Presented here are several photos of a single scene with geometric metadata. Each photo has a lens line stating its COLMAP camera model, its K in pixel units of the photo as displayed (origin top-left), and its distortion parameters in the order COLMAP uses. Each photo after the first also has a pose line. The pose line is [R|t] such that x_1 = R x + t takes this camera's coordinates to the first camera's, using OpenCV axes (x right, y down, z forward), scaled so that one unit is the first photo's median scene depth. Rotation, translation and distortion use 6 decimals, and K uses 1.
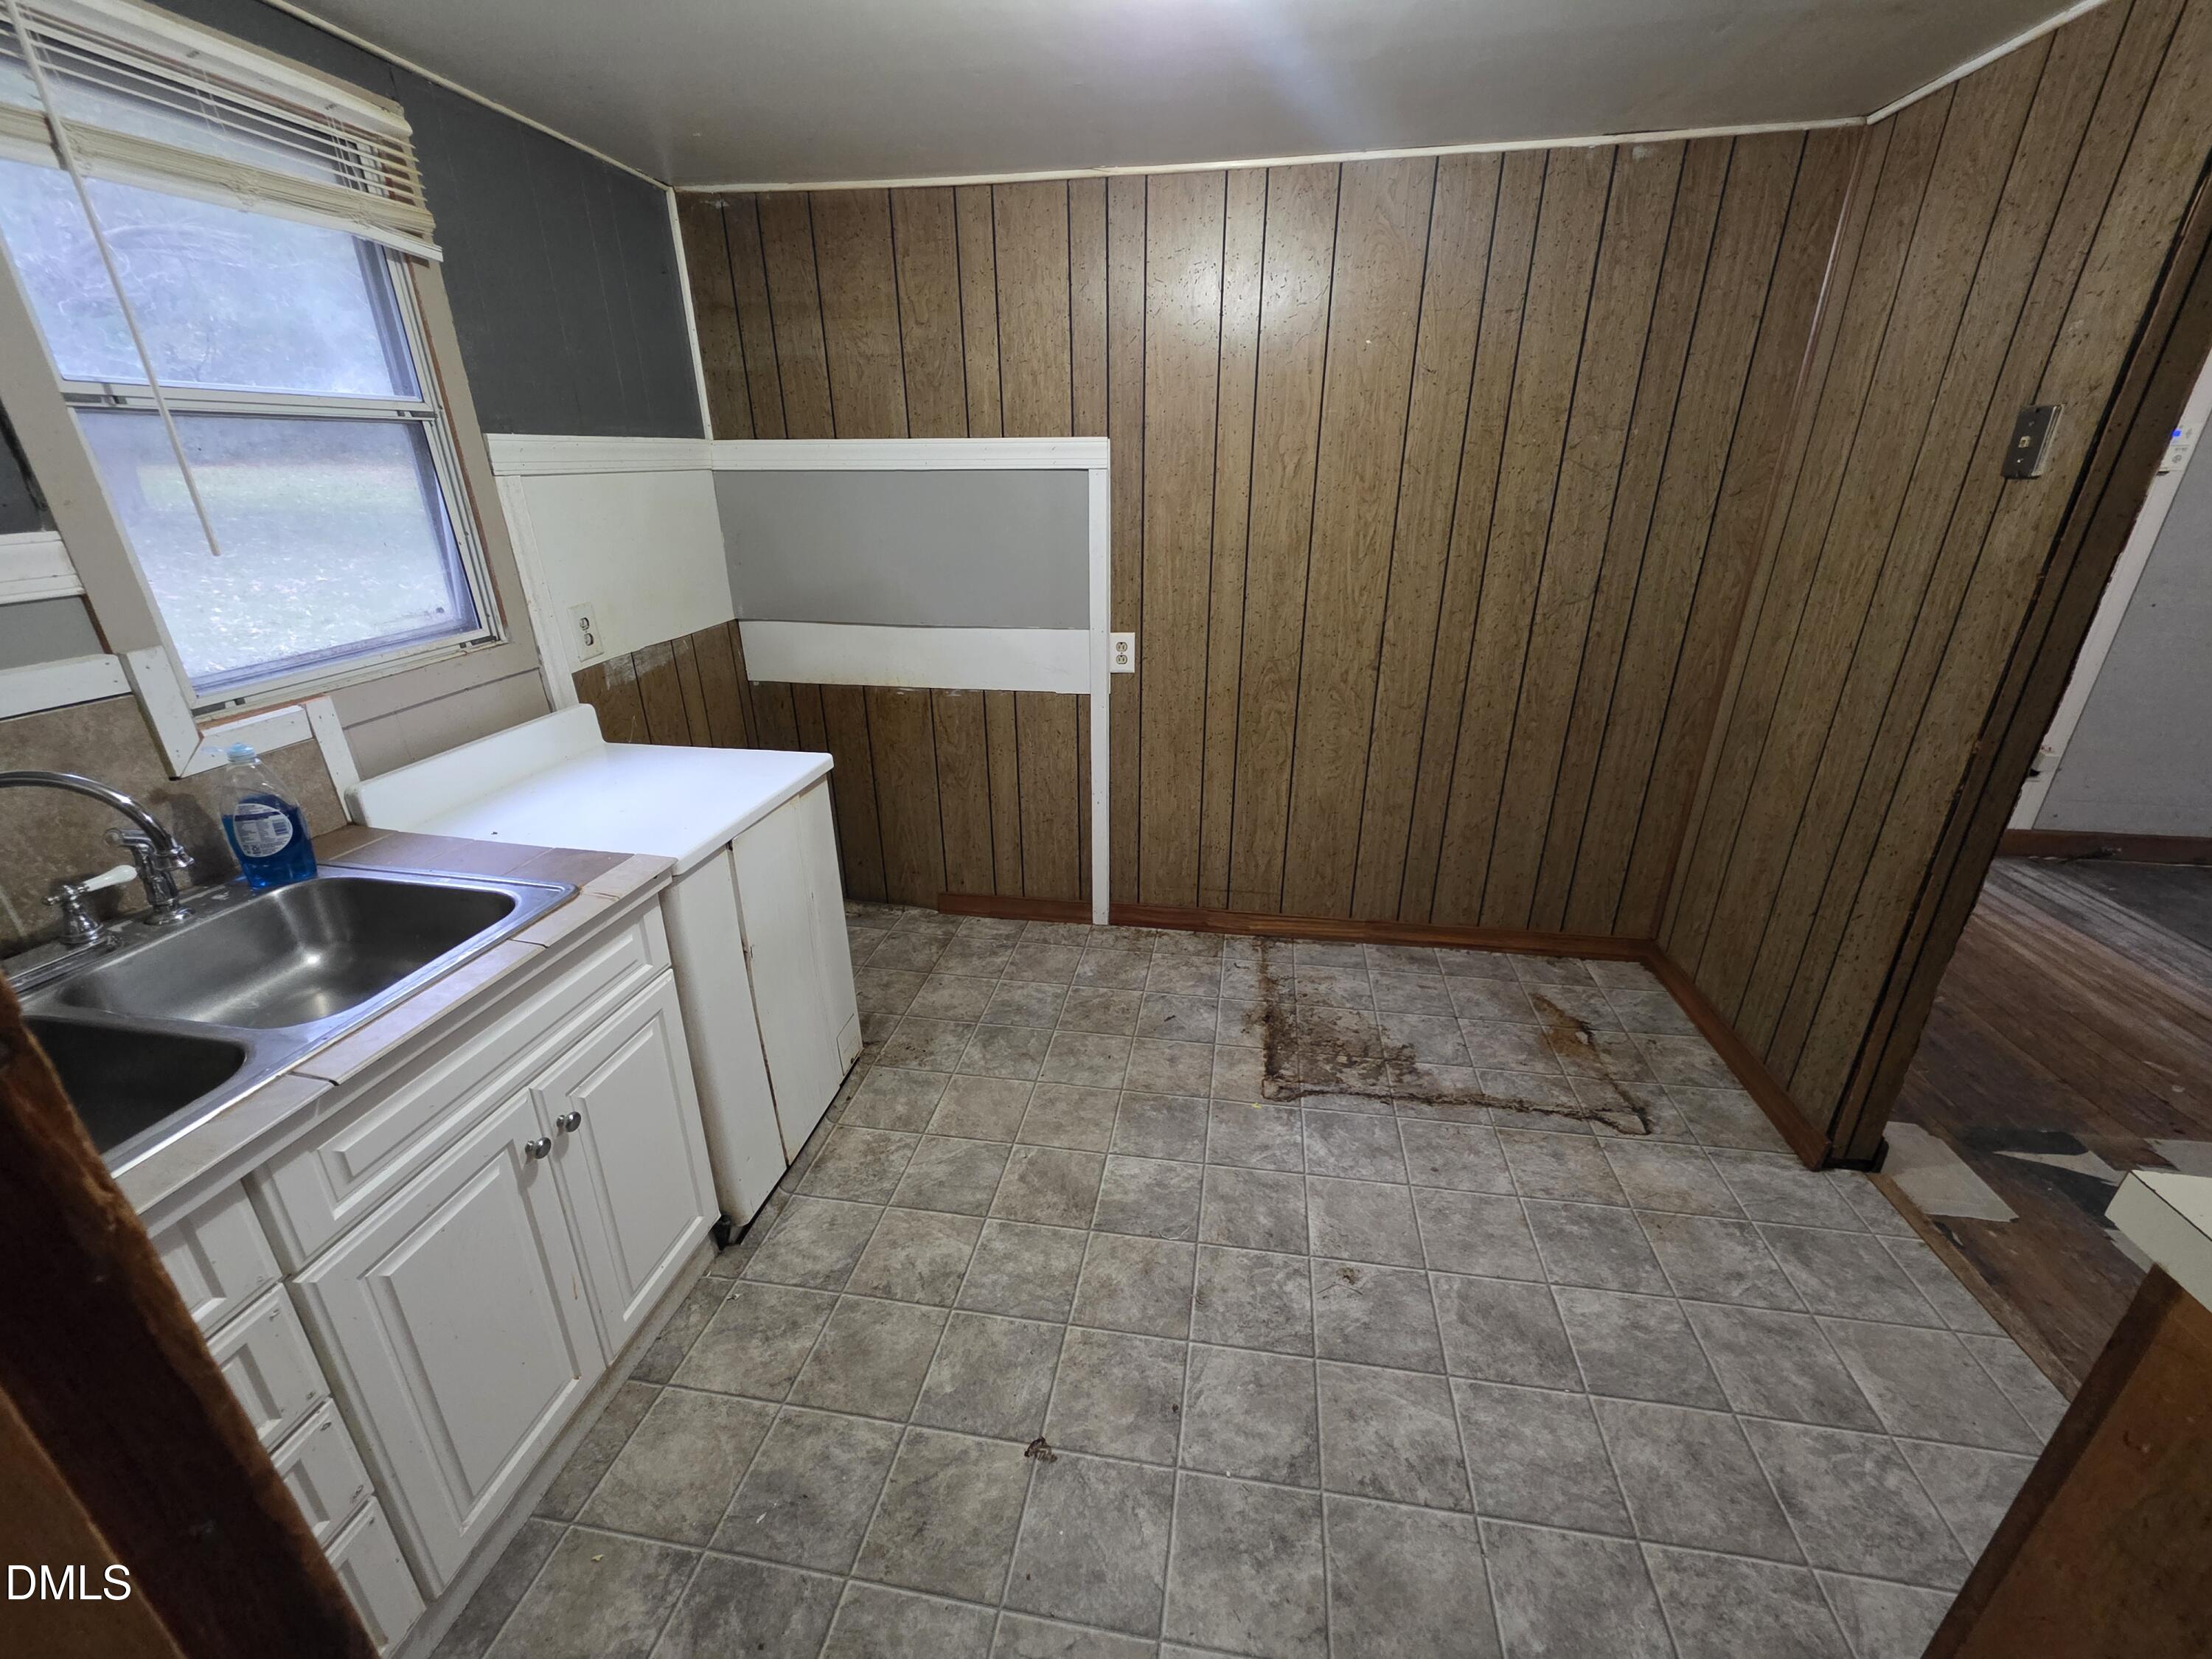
lens RADIAL K [[885.8, 0, 1107.6], [0, 885.8, 821.6], [0, 0, 1]] dist [0.002232, 0.000356]
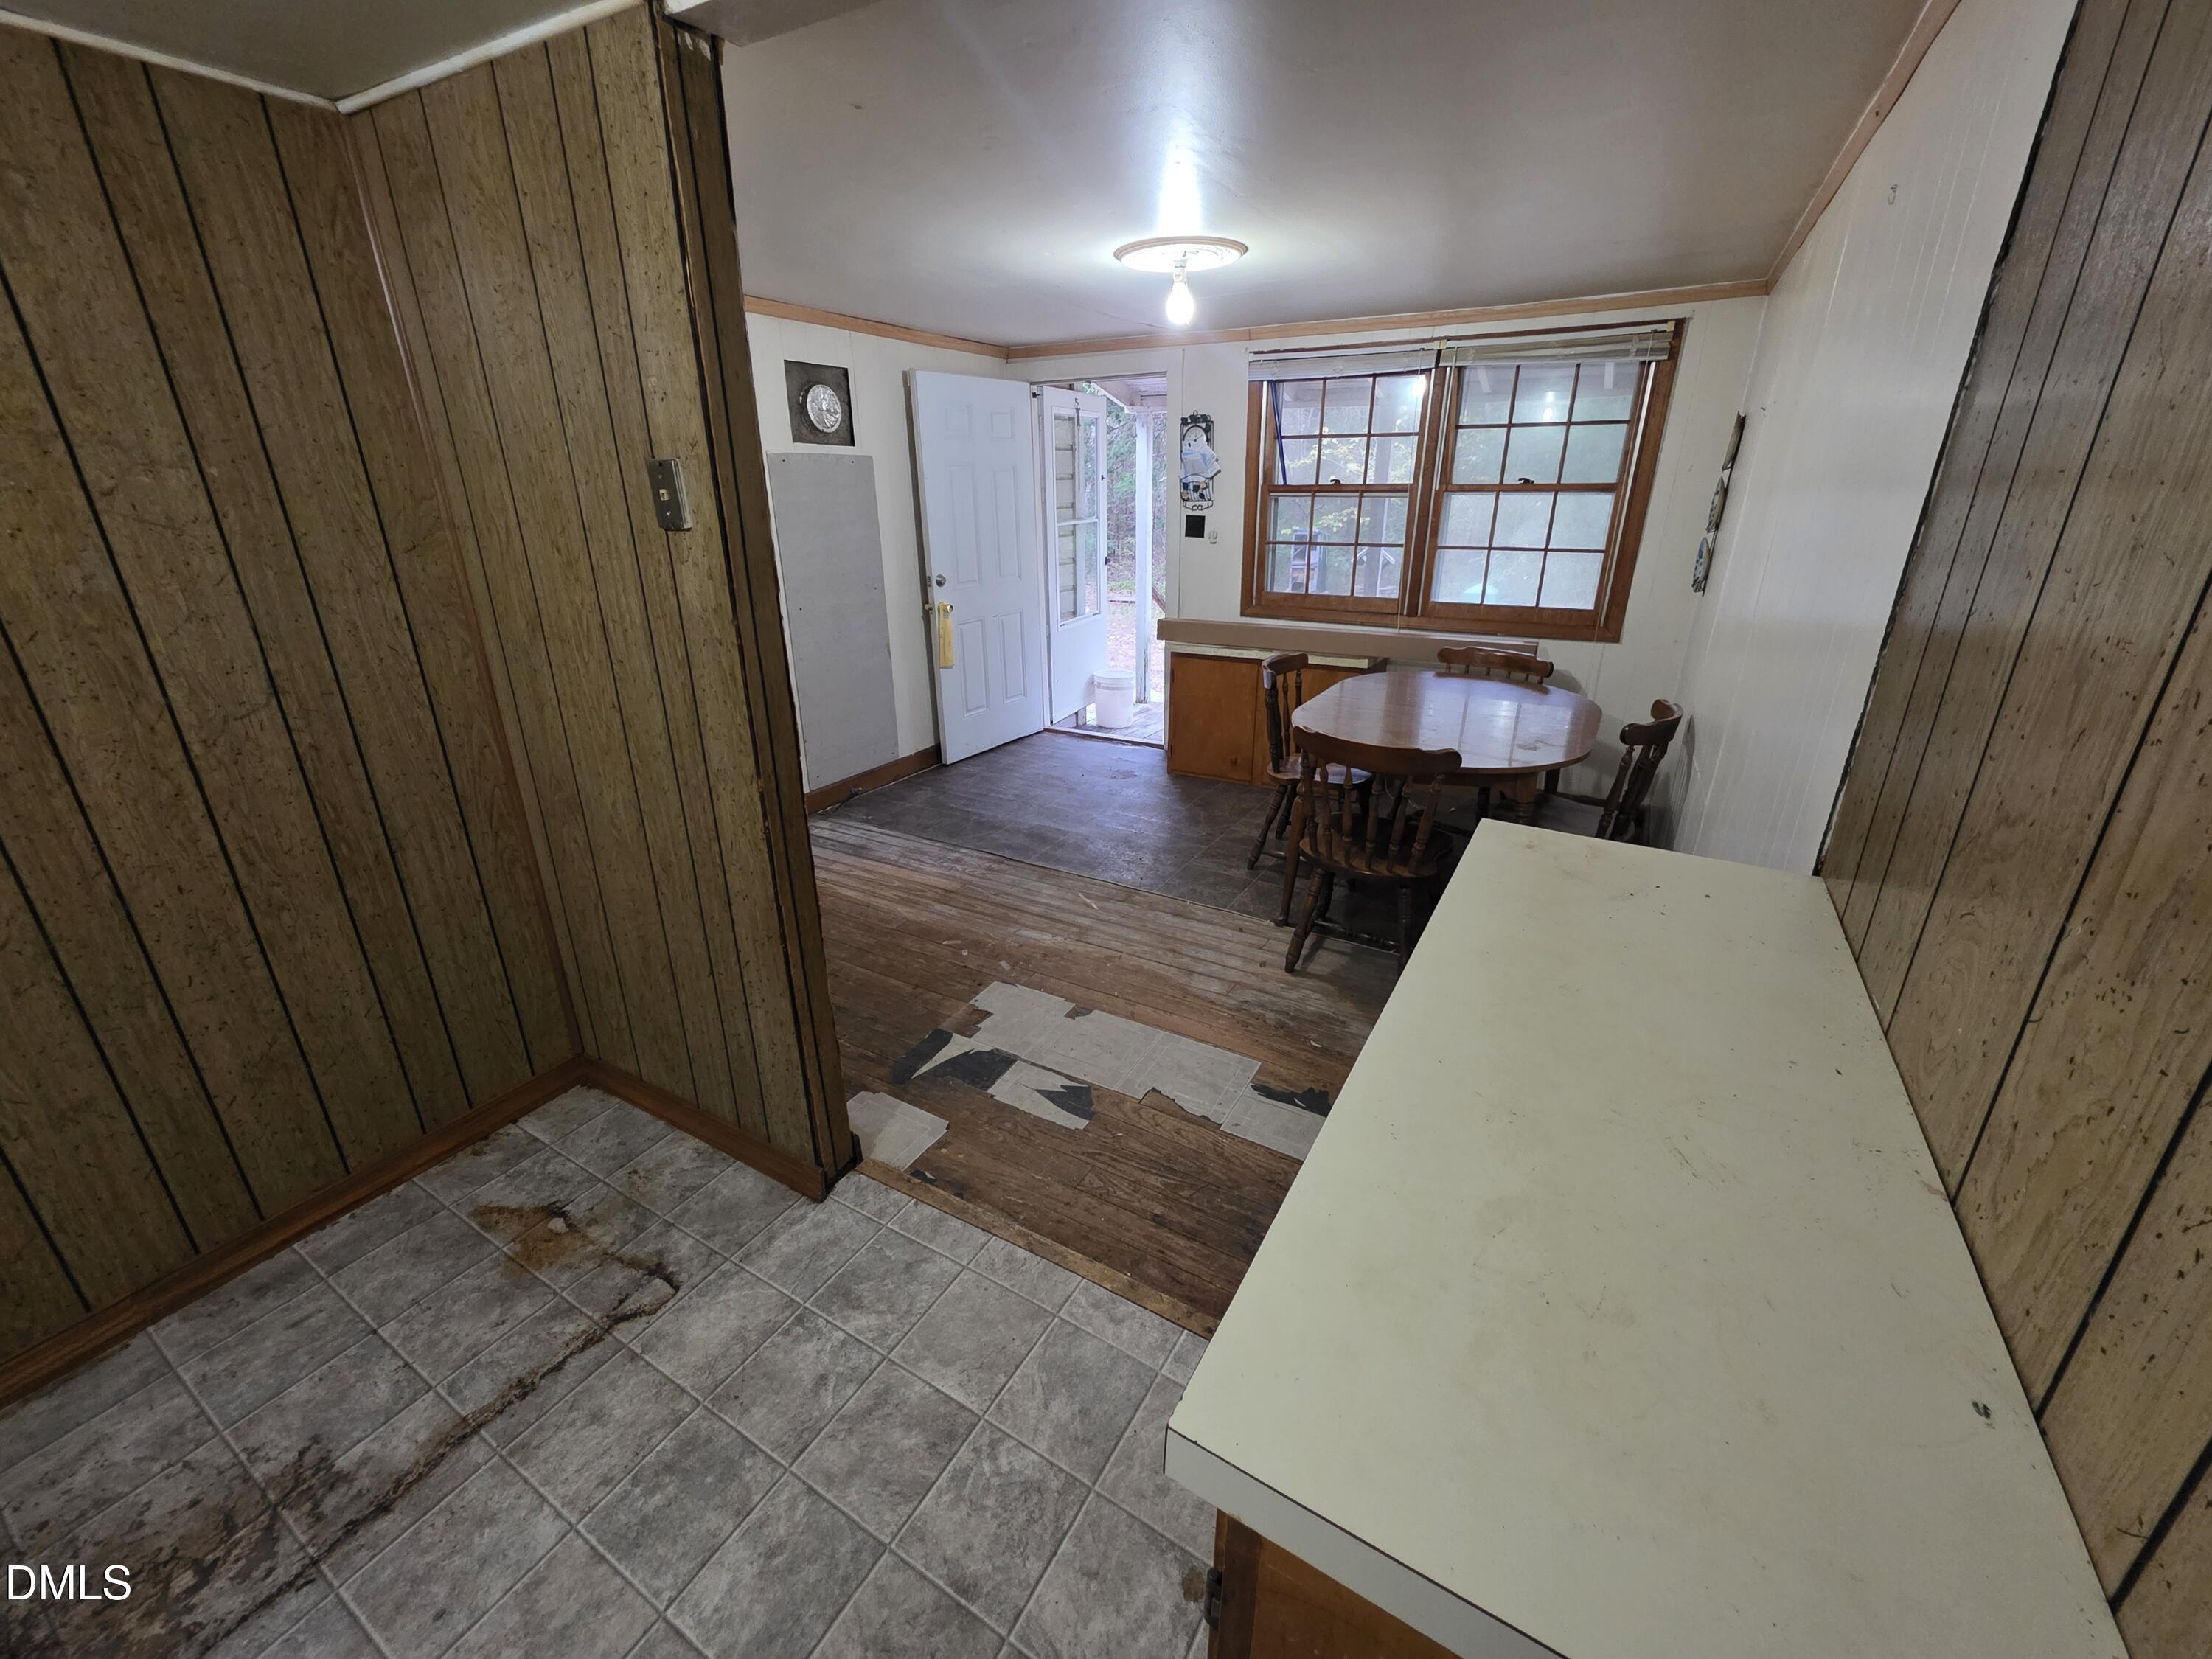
lens RADIAL K [[885.8, 0, 1103.6], [0, 885.8, 822.8], [0, 0, 1]] dist [0.002232, 0.000356]
pose [[0.370689, -0.331211, 0.867692, 0.165558], [0.352002, 0.914653, 0.198757, -0.082626], [-0.859467, 0.231752, 0.455639, 0.149921]]
